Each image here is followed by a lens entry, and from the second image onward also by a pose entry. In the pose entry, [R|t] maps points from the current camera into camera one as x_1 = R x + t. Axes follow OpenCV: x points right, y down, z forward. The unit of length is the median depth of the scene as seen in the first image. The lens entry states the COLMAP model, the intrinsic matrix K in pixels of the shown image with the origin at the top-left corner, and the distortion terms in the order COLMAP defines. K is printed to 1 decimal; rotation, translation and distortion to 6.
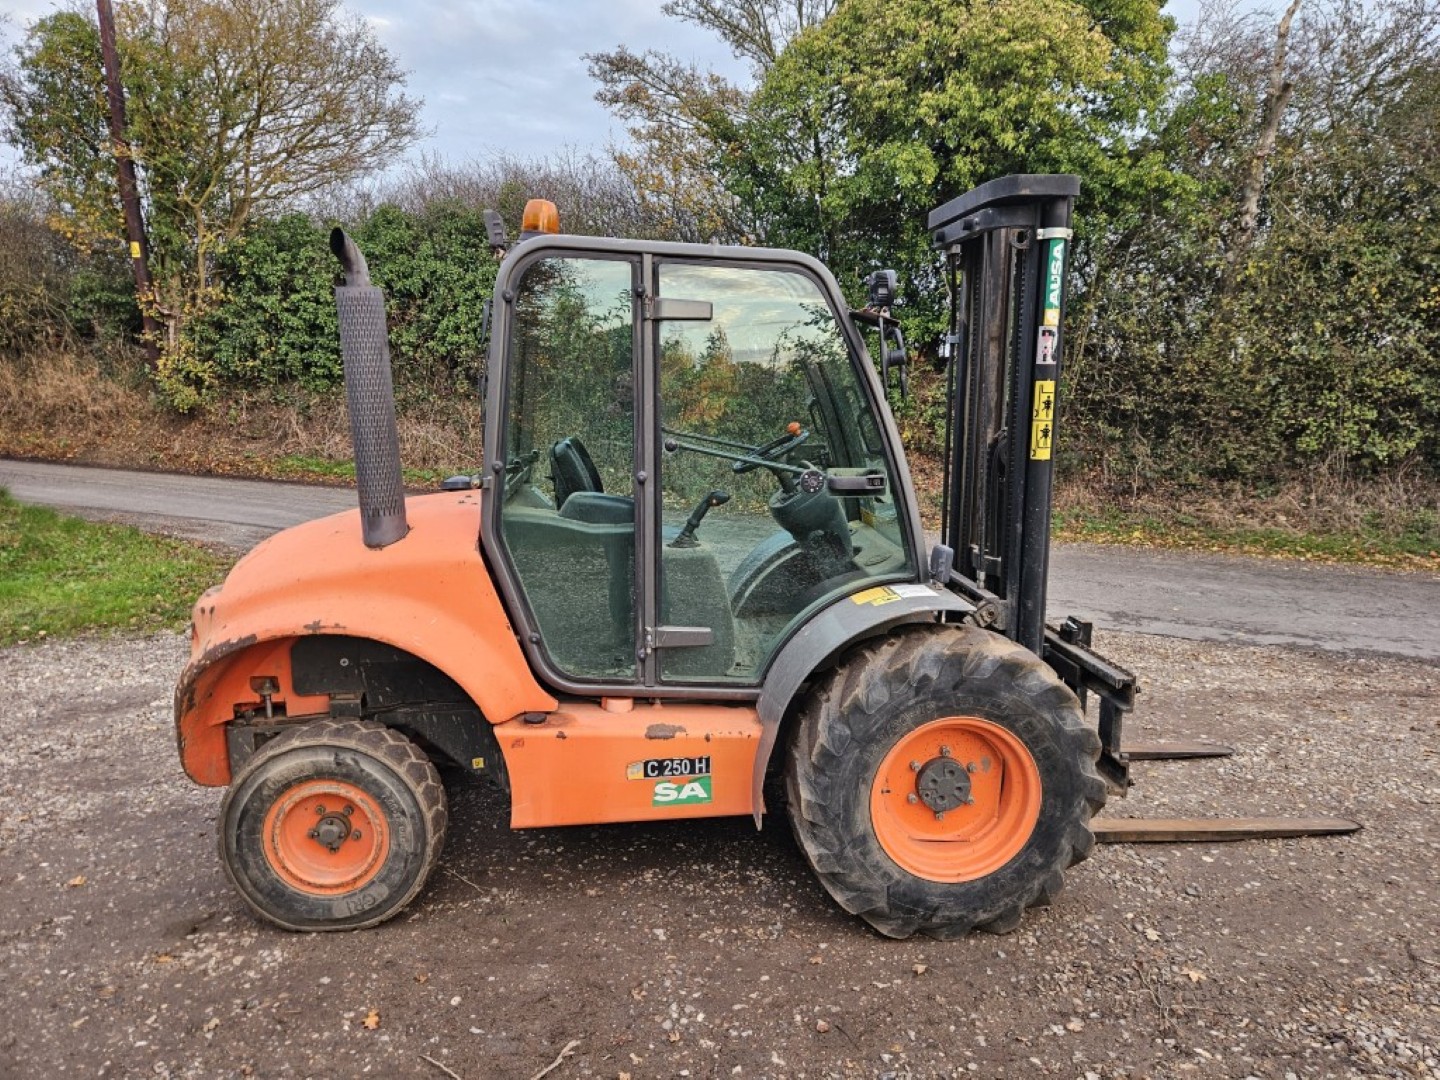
lens RADIAL K [[944.8, 0, 720.0], [0, 944.8, 540.0], [0, 0, 1]] dist [0.084867, -0.068732]
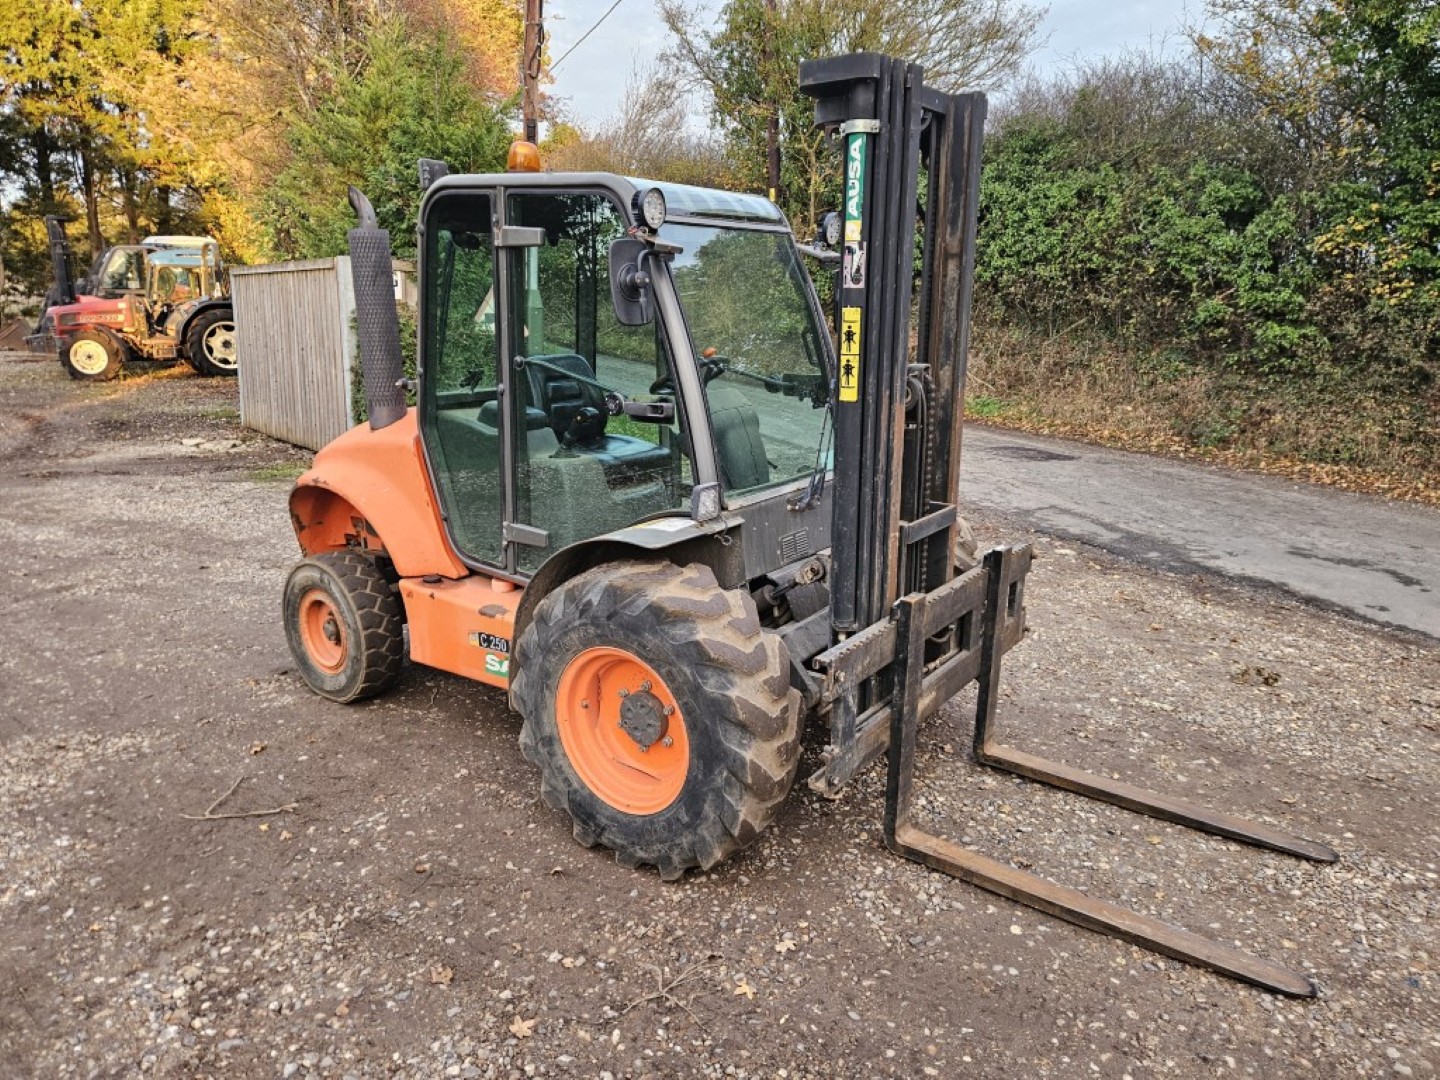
lens RADIAL K [[944.8, 0, 720.0], [0, 944.8, 540.0], [0, 0, 1]] dist [0.084867, -0.068732]
pose [[0.759600, 0.160481, -0.630281, 0.843026], [-0.113935, 0.986929, 0.113978, -0.046706], [0.640334, -0.014767, 0.767955, 0.278439]]
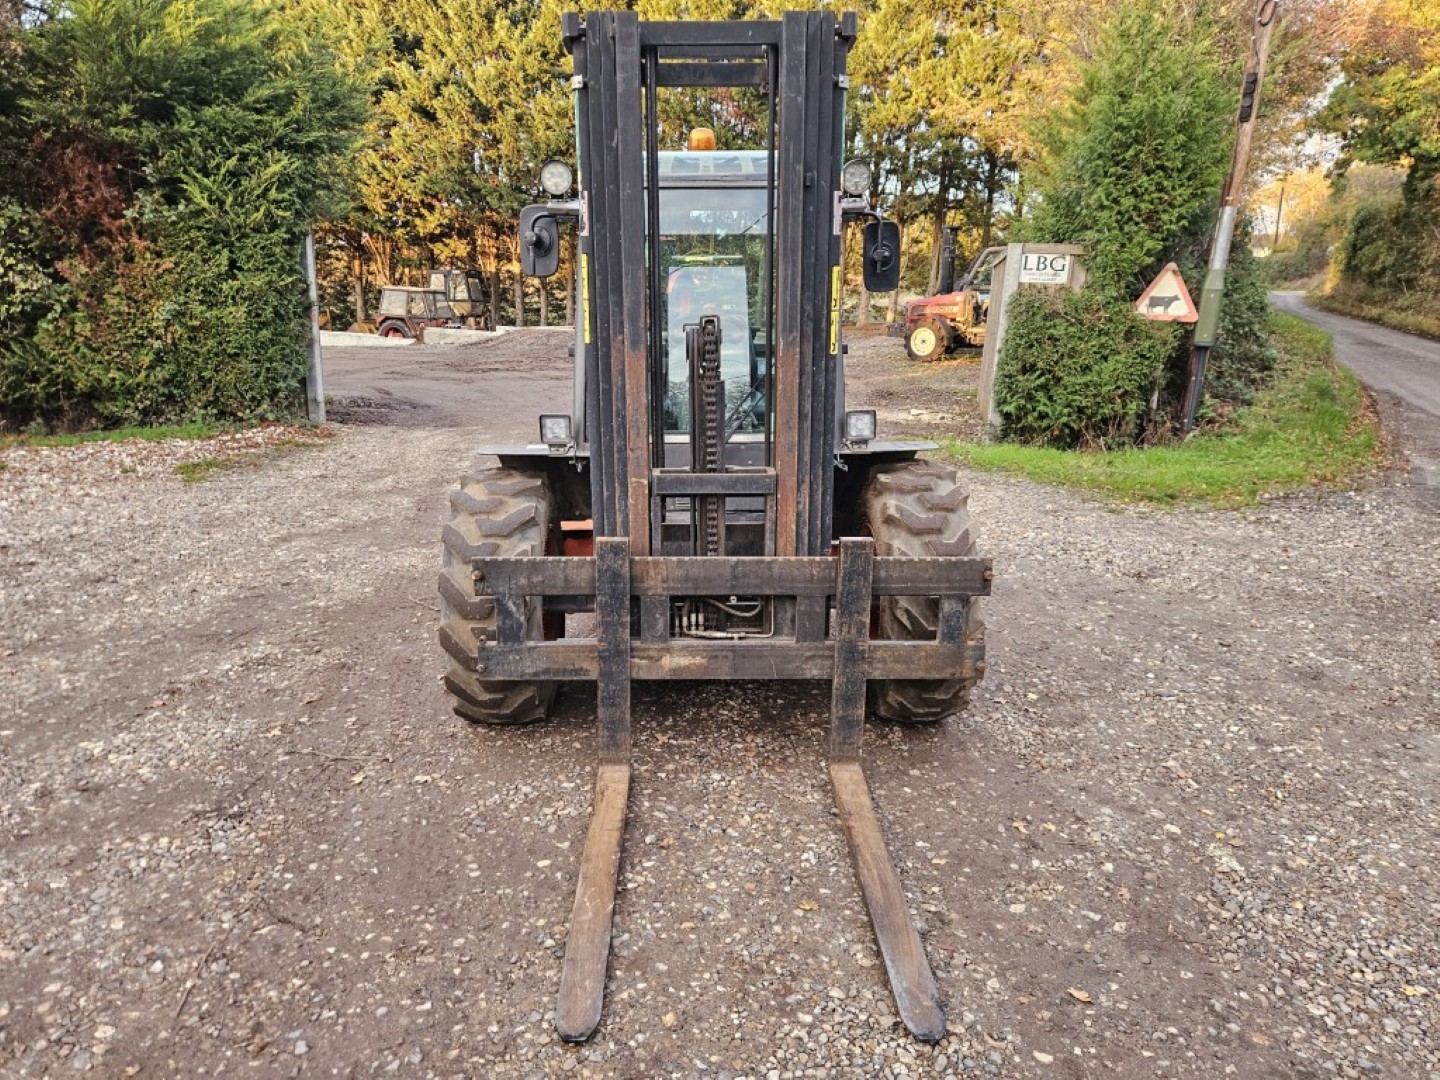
lens RADIAL K [[944.8, 0, 720.0], [0, 944.8, 540.0], [0, 0, 1]] dist [0.084867, -0.068732]
pose [[-0.057762, 0.246843, -0.967333, 1.318956], [-0.170571, 0.952263, 0.253182, -0.164191], [0.983651, 0.179624, -0.012900, 1.217444]]
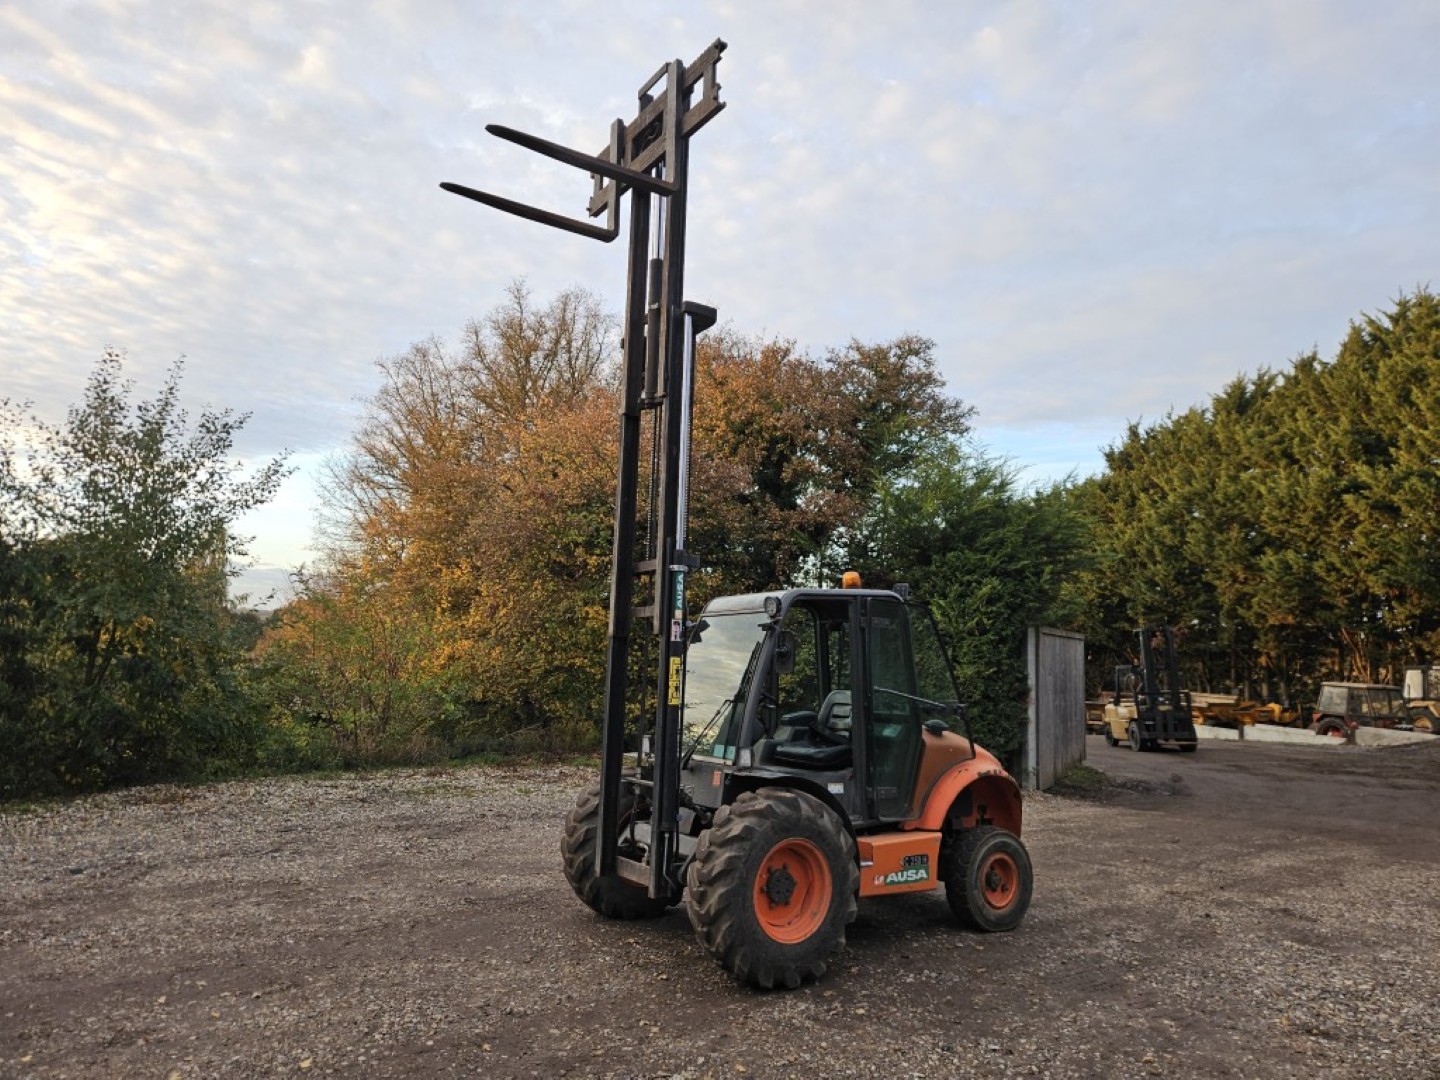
lens RADIAL K [[964.5, 0, 720.0], [0, 964.5, 540.0], [0, 0, 1]] dist [0.058753, -0.074606]
pose [[-0.869731, -0.091226, -0.485022, 1.116817], [-0.111093, 0.993734, 0.012303, -0.439072], [0.480860, 0.064583, -0.874416, 2.806183]]
